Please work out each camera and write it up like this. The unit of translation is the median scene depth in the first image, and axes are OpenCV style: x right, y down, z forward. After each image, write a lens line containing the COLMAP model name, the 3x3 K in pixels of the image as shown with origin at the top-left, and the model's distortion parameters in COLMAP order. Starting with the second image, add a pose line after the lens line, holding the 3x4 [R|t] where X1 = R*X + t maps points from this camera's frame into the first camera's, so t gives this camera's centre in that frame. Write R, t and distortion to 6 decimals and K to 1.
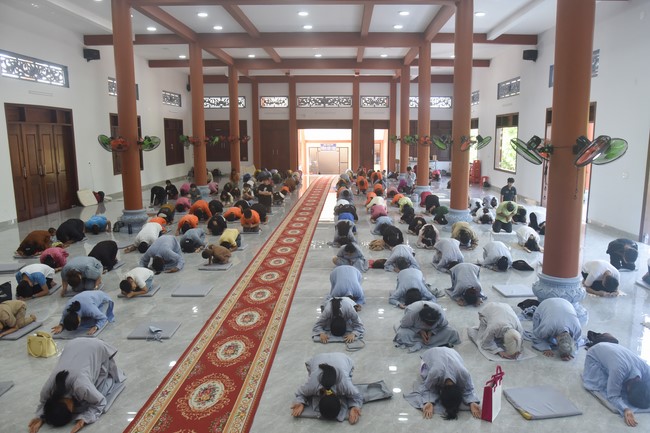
lens RADIAL K [[521.9, 0, 341.9], [0, 521.9, 218.3], [0, 0, 1]] dist [-0.084644, 0.062391]
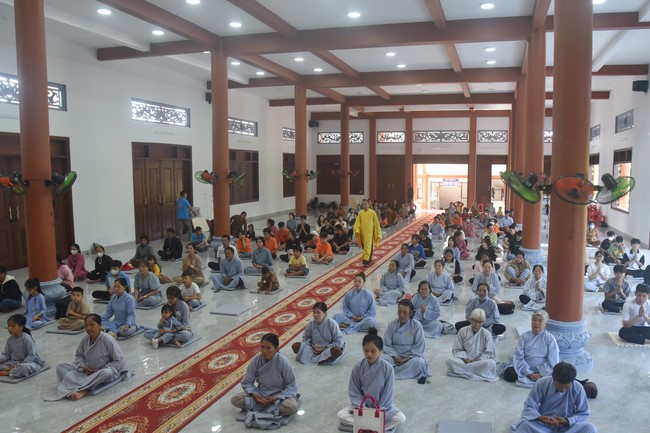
lens RADIAL K [[523.8, 0, 335.1], [0, 523.8, 231.9], [0, 0, 1]] dist [-0.120224, 0.086653]
pose [[0.962881, 0.035068, -0.267638, 0.062028], [-0.045345, 0.998449, -0.032313, -0.000661], [0.266090, 0.043250, 0.962978, -0.008426]]
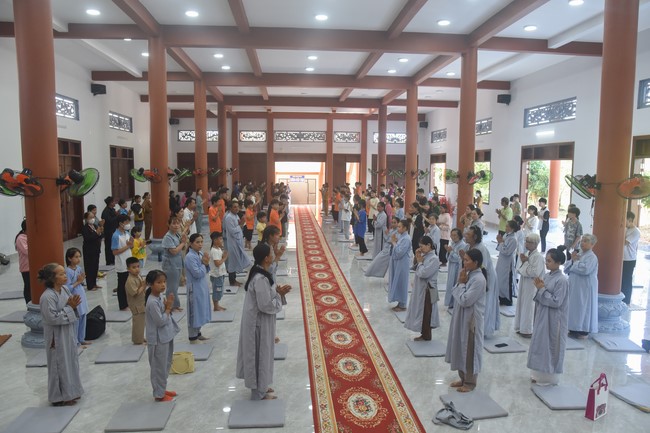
lens RADIAL K [[497.9, 0, 347.1], [0, 497.9, 203.1], [0, 0, 1]] dist [-0.124661, 0.079645]
pose [[0.994343, 0.000856, 0.106214, -0.064690], [0.008391, 0.996209, -0.086583, 0.000810], [-0.105885, 0.086984, 0.990567, -0.008879]]
